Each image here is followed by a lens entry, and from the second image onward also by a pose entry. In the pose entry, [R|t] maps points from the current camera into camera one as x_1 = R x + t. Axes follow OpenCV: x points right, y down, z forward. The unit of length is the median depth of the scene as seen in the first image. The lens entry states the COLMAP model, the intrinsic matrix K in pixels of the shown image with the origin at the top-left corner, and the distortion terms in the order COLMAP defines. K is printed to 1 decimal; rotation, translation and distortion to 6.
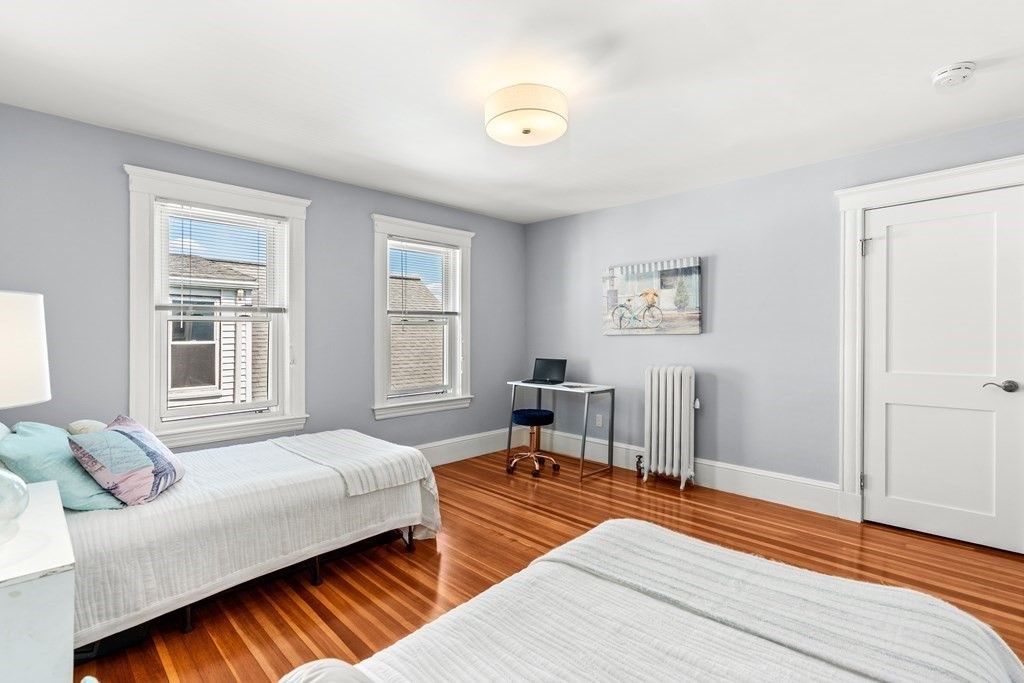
lens RADIAL K [[471.9, 0, 518.7], [0, 471.9, 338.4], [0, 0, 1]] dist [-0.004960, 0.002864]
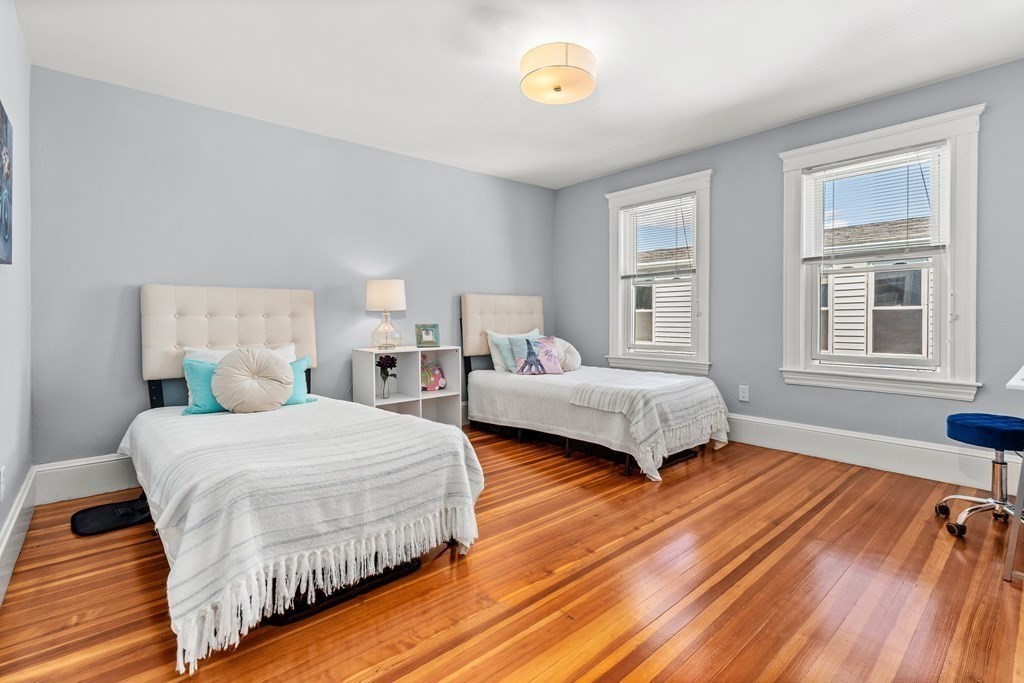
lens RADIAL K [[471.9, 0, 510.4], [0, 471.9, 319.2], [0, 0, 1]] dist [-0.004960, 0.002864]
pose [[-0.066074, 0.012605, -0.997735, 0.544194], [-0.000888, 0.999919, 0.012692, 0.035893], [0.997814, 0.001725, -0.066057, 0.476144]]
